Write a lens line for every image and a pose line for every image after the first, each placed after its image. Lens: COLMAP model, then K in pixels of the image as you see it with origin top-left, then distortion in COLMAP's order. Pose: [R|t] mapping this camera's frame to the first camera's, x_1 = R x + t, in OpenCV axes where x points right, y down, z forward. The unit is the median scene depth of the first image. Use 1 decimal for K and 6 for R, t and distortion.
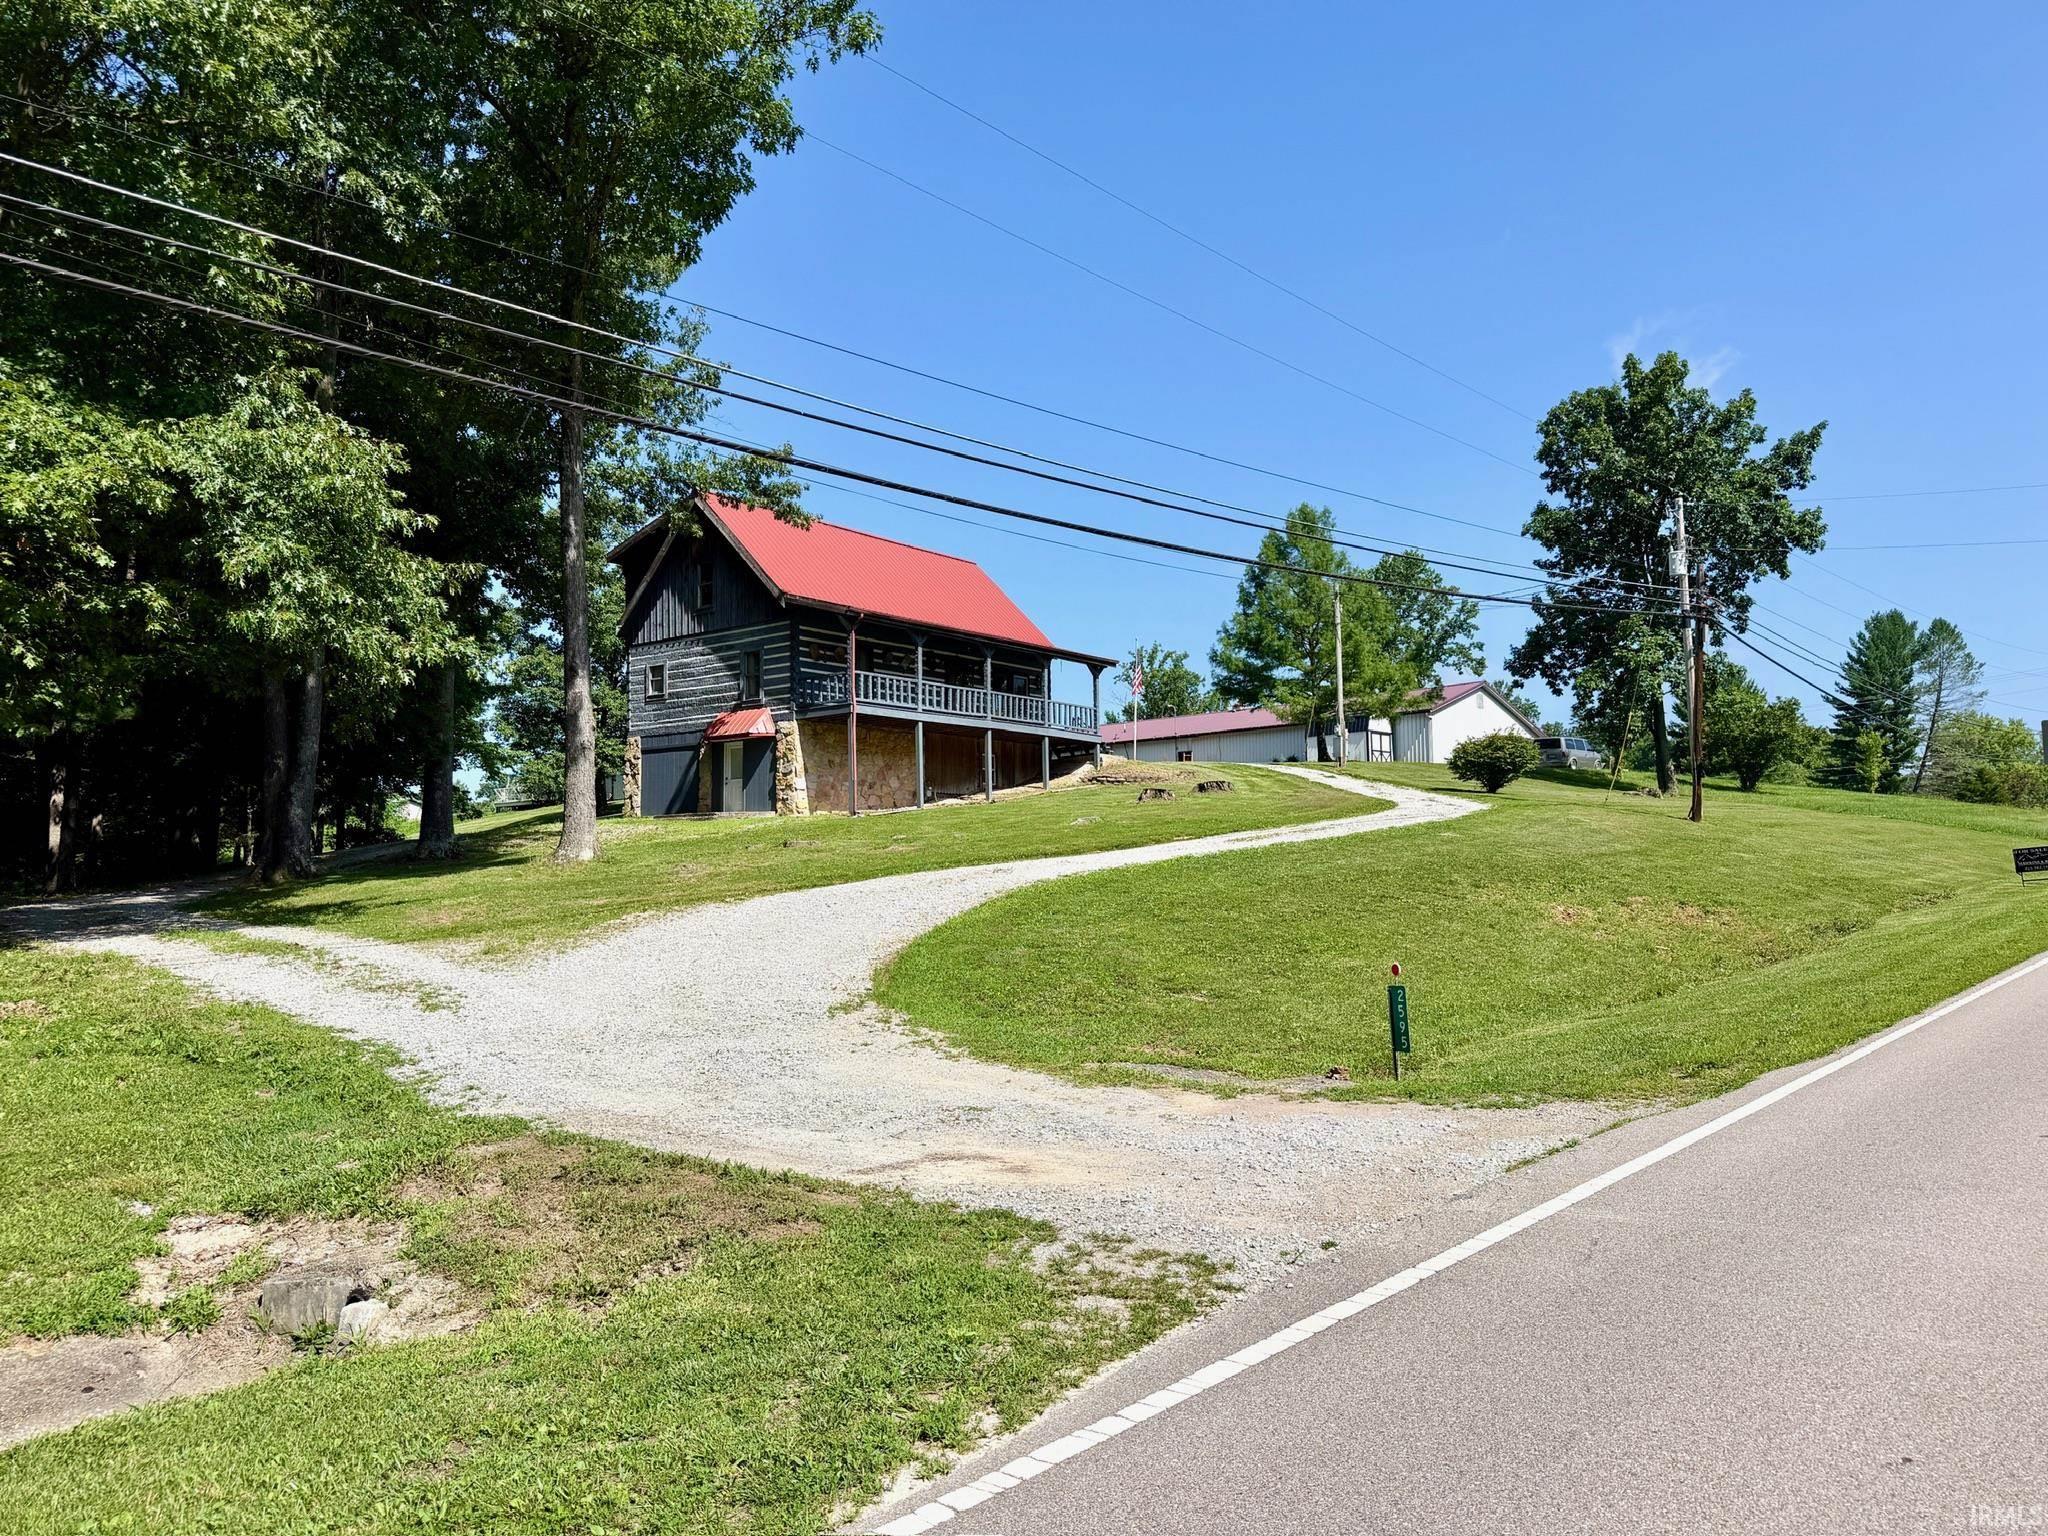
lens RADIAL K [[1430.4, 0, 1025.8], [0, 1430.4, 778.4], [0, 0, 1]] dist [0.054678, -0.011490]
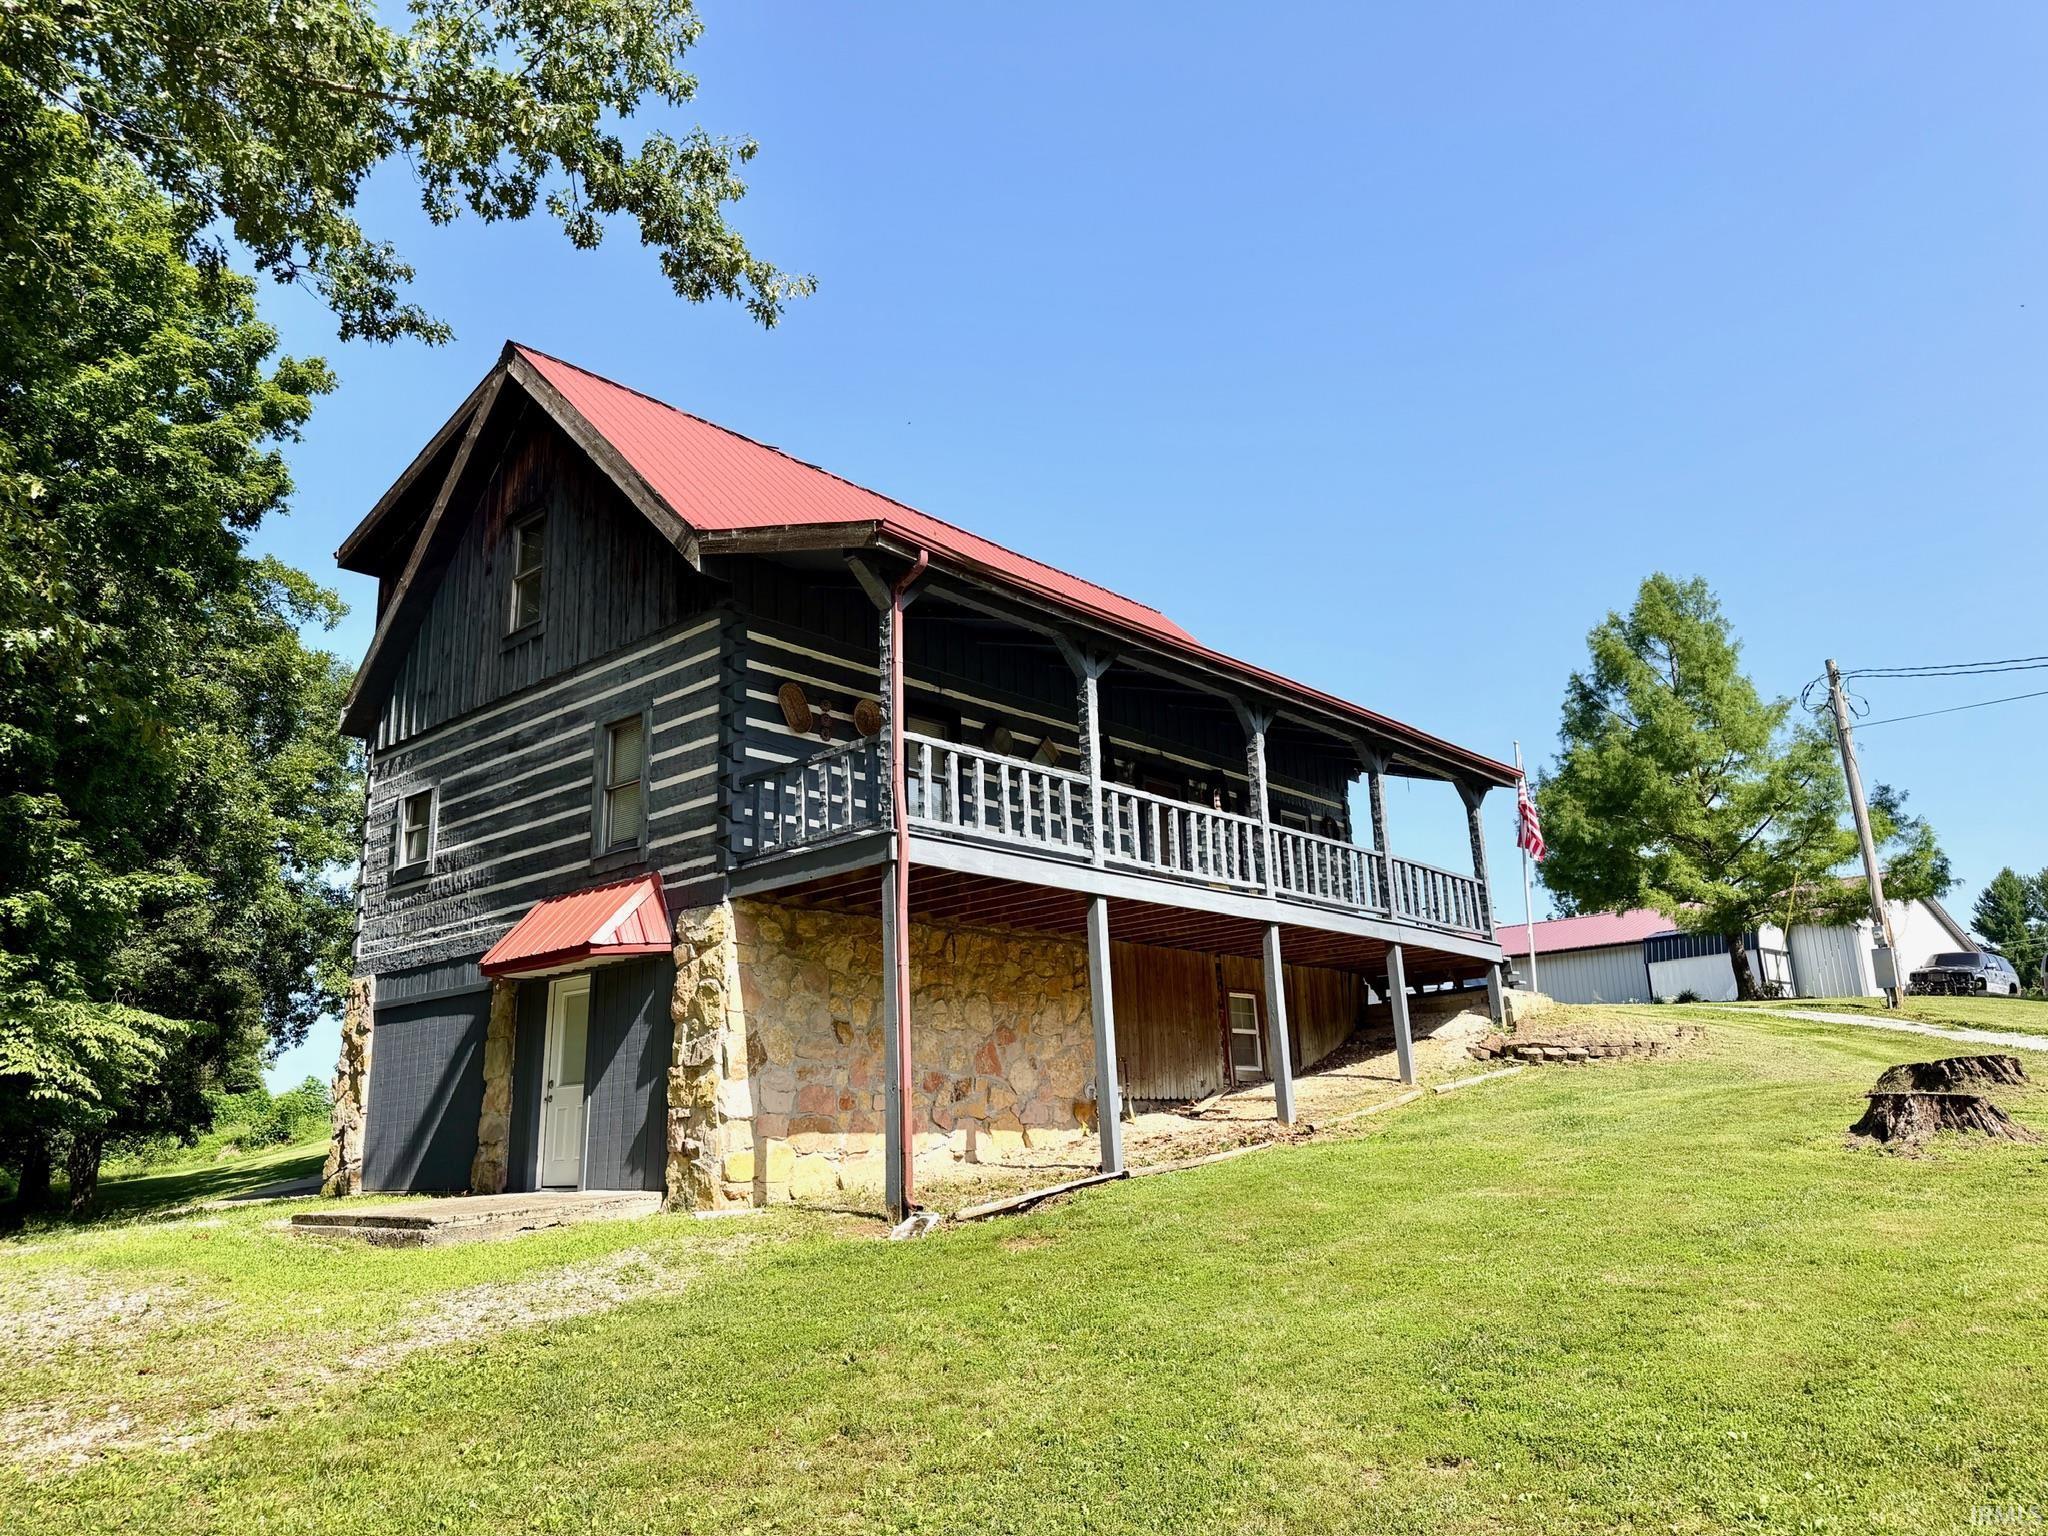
lens RADIAL K [[1430.4, 0, 1022.7], [0, 1430.4, 762.2], [0, 0, 1]] dist [0.054678, -0.011490]
pose [[0.997448, -0.039121, -0.059724, -0.070335], [0.027419, 0.982264, -0.185487, -0.008713], [0.065922, 0.183376, 0.980830, 0.655462]]
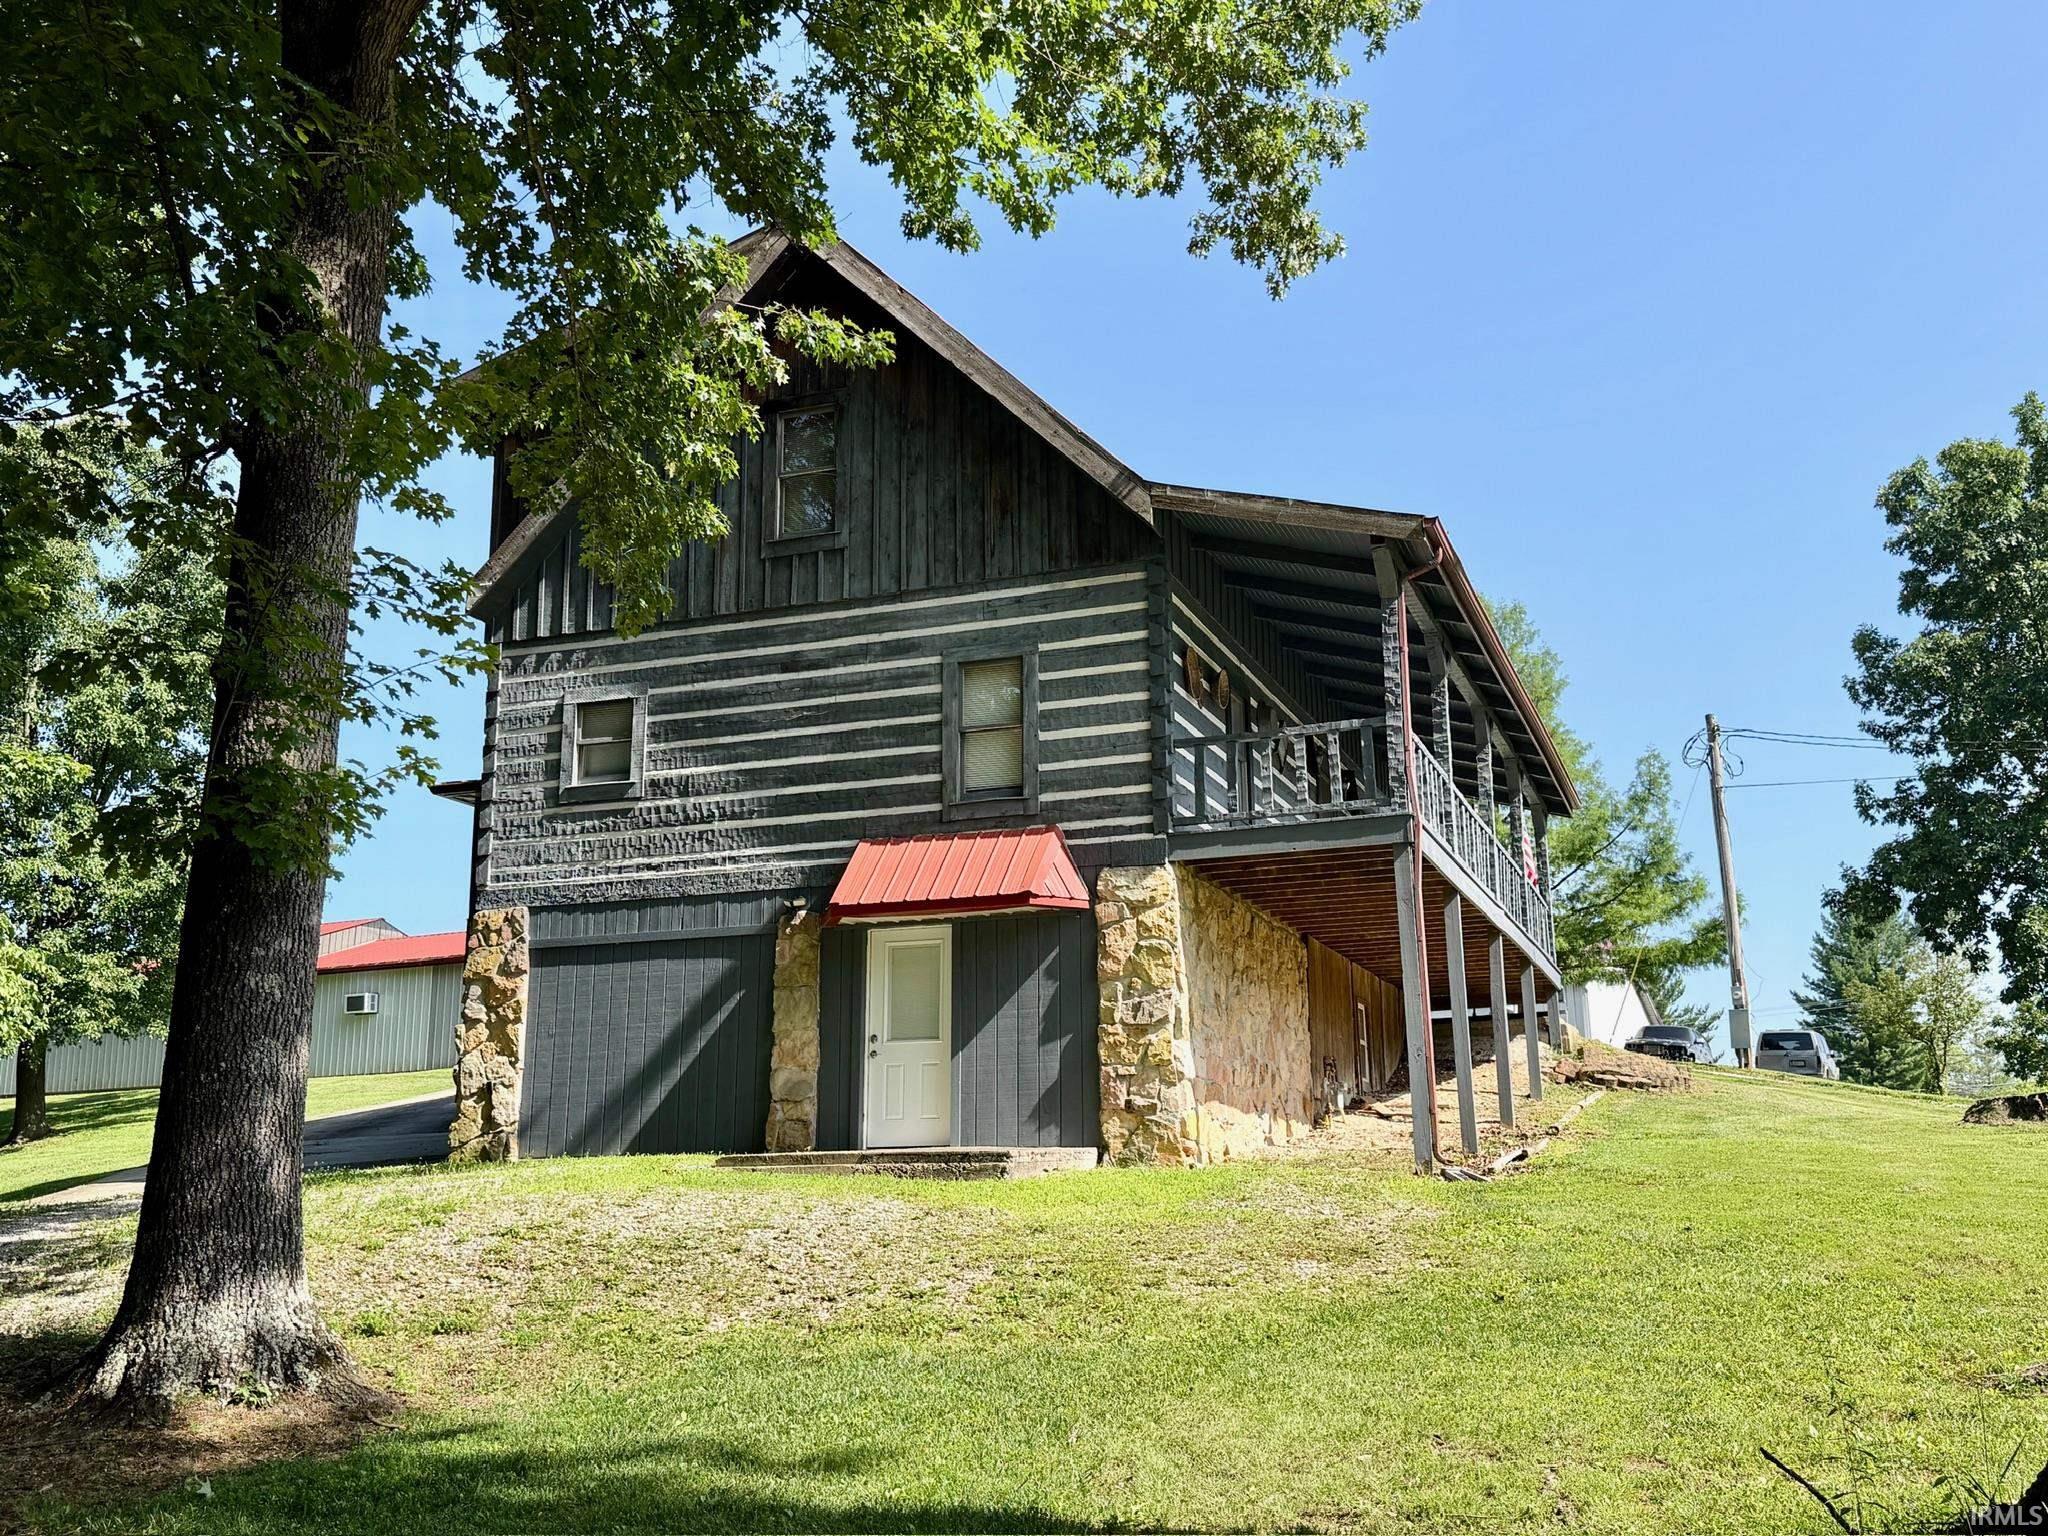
lens RADIAL K [[1953.5, 0, 1028.3], [0, 1953.5, 771.9], [0, 0, 1]] dist [0.092346, 0.000000]
pose [[0.955351, 0.071426, 0.286710, -0.311082], [-0.024975, 0.986390, -0.162514, 0.011766], [-0.294416, 0.148097, 0.944133, 0.567622]]
